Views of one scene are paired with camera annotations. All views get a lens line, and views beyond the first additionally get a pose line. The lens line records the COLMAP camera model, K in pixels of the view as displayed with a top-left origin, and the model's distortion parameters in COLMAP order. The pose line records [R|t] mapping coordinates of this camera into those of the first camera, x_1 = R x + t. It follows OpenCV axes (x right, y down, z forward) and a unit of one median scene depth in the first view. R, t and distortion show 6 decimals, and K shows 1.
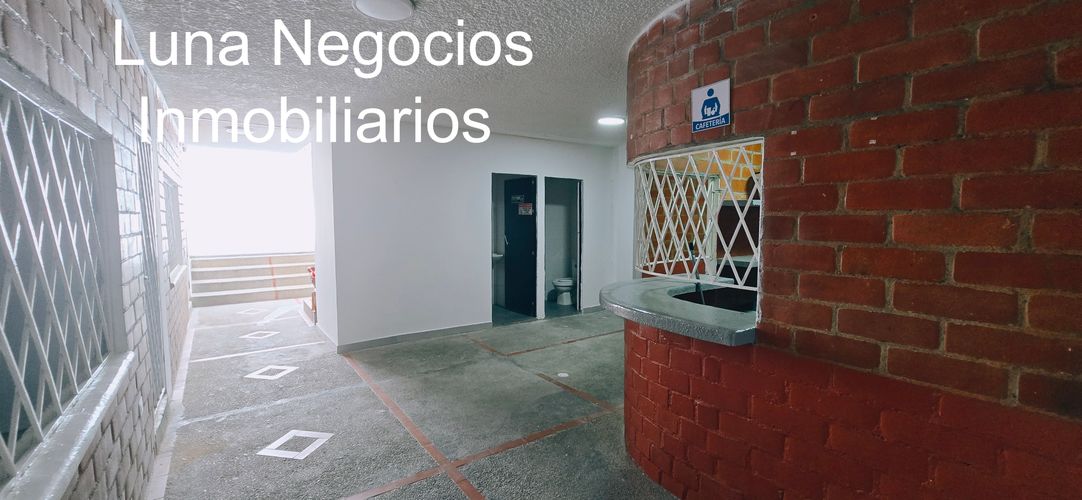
lens RADIAL K [[442.8, 0, 541.0], [0, 442.8, 250.0], [0, 0, 1]] dist [0.000030, 0.000038]
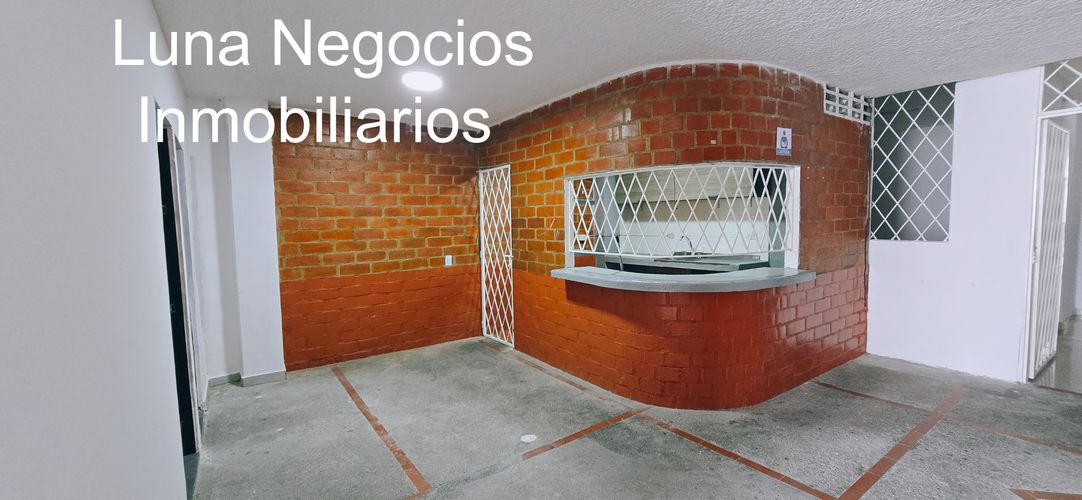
lens RADIAL K [[442.8, 0, 541.0], [0, 442.8, 250.0], [0, 0, 1]] dist [0.000030, 0.000038]
pose [[0.007528, -0.075918, 0.997086, -0.696401], [0.098708, 0.992301, 0.074808, -0.074474], [-0.995088, 0.097857, 0.014964, 1.034905]]
